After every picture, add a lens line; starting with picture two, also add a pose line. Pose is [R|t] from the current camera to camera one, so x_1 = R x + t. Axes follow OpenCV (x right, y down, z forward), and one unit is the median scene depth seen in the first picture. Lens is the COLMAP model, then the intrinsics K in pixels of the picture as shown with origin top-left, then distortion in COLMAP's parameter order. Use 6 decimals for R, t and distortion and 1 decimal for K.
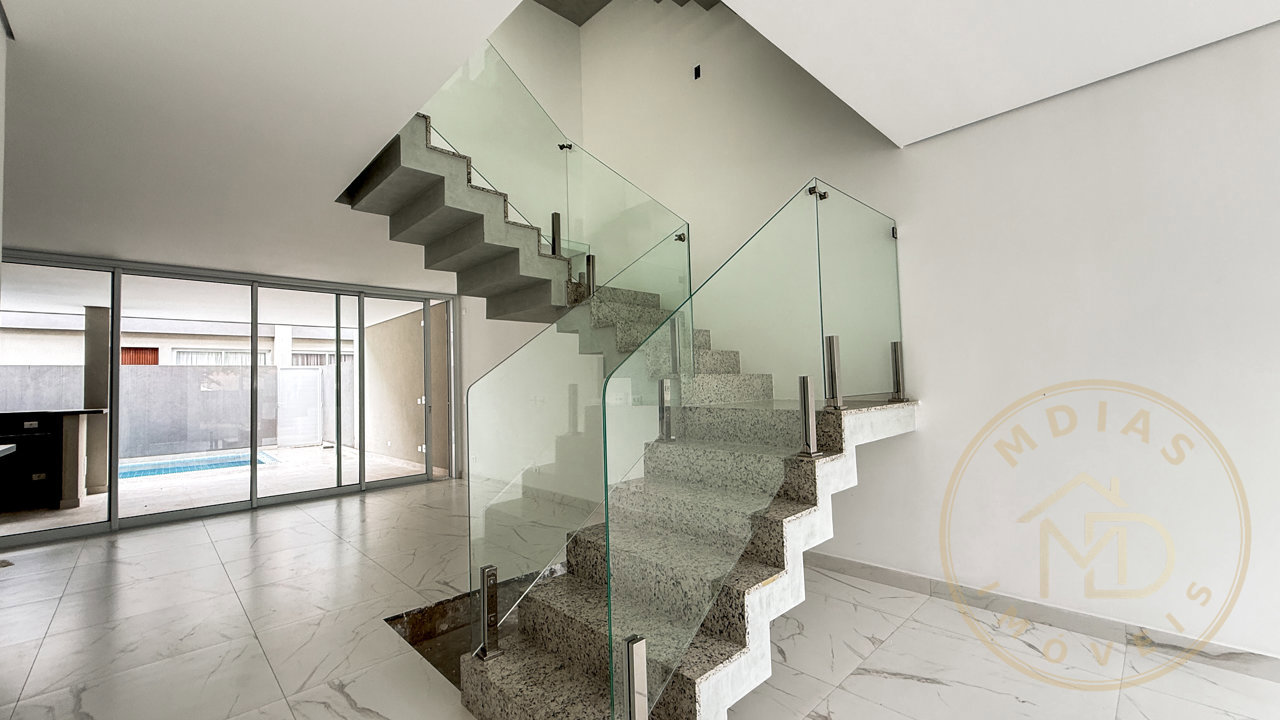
lens RADIAL K [[507.8, 0, 640.6], [0, 507.8, 363.0], [0, 0, 1]] dist [0.001385, -0.000019]
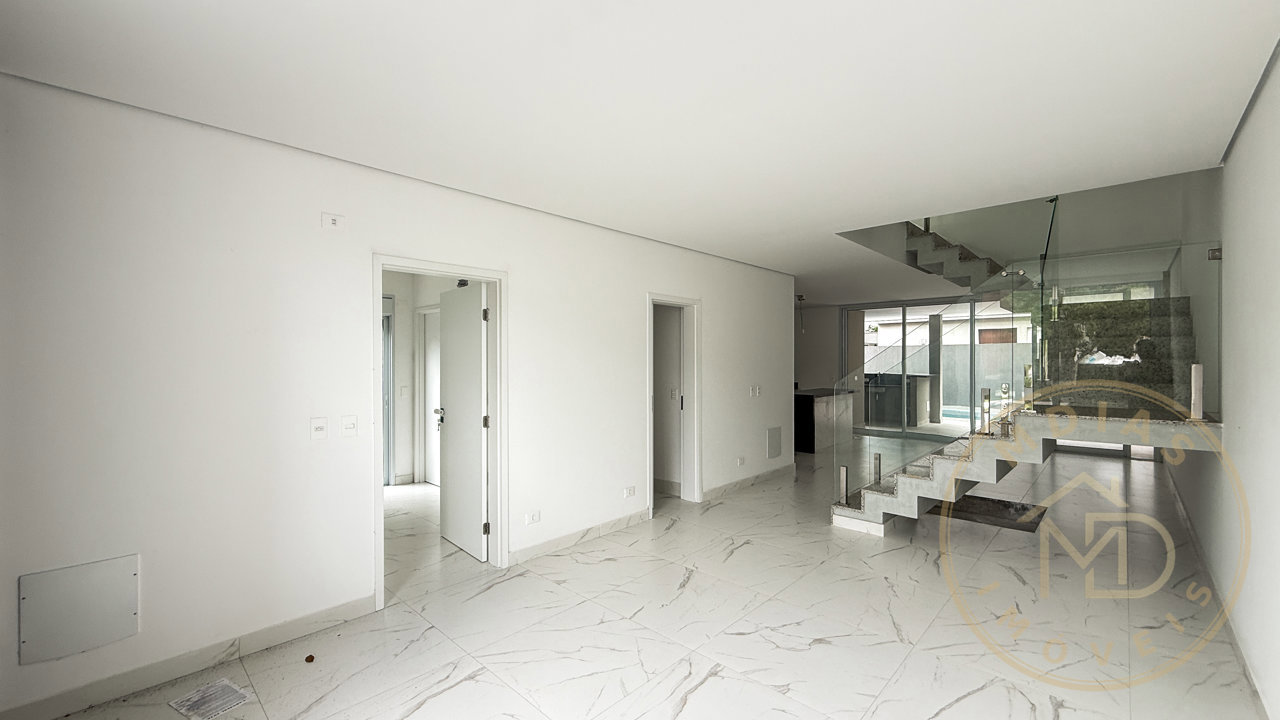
lens RADIAL K [[507.8, 0, 635.9], [0, 507.8, 363.9], [0, 0, 1]] dist [0.001385, -0.000019]
pose [[0.043278, 0.033848, -0.998490, 0.698932], [0.047397, 0.998231, 0.035894, -0.062284], [0.997938, -0.048878, 0.041597, -0.090075]]
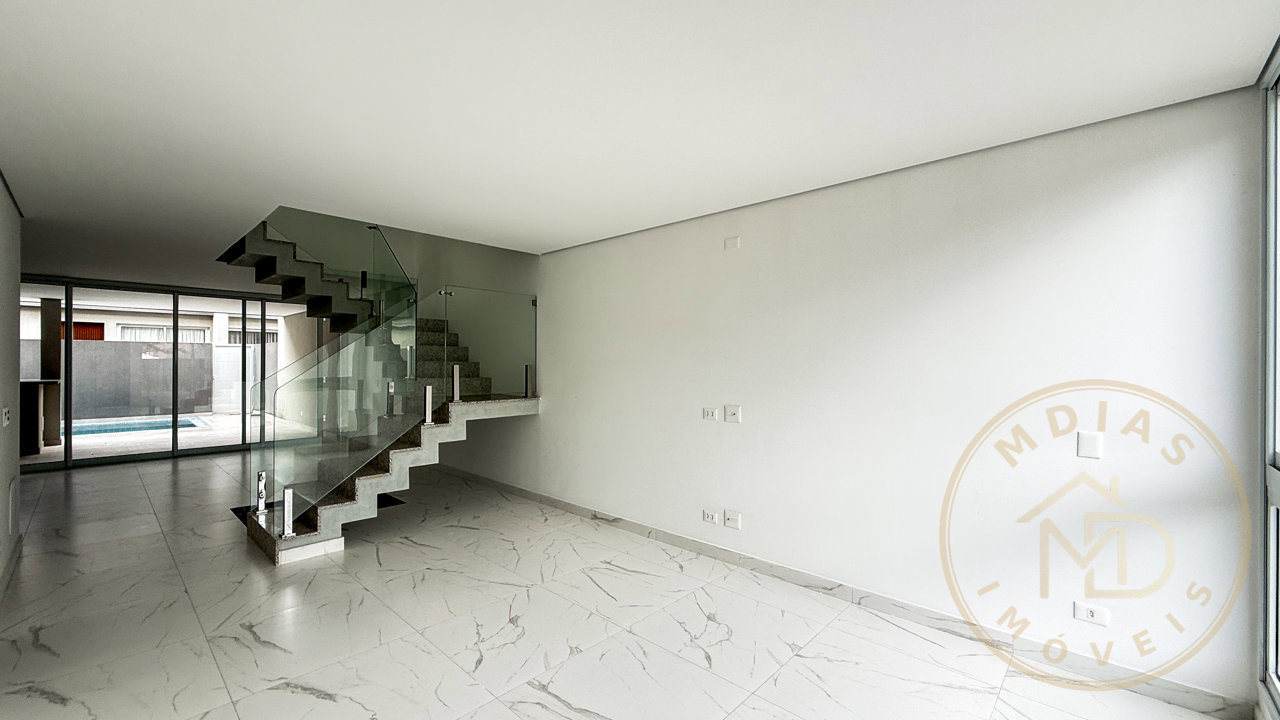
lens RADIAL K [[507.8, 0, 639.6], [0, 507.8, 360.2], [0, 0, 1]] dist [0.001385, -0.000019]
pose [[0.998248, 0.032070, 0.049716, 0.376584], [-0.034026, 0.998659, 0.039016, -0.065739], [-0.048398, -0.040639, 0.998001, -0.382481]]
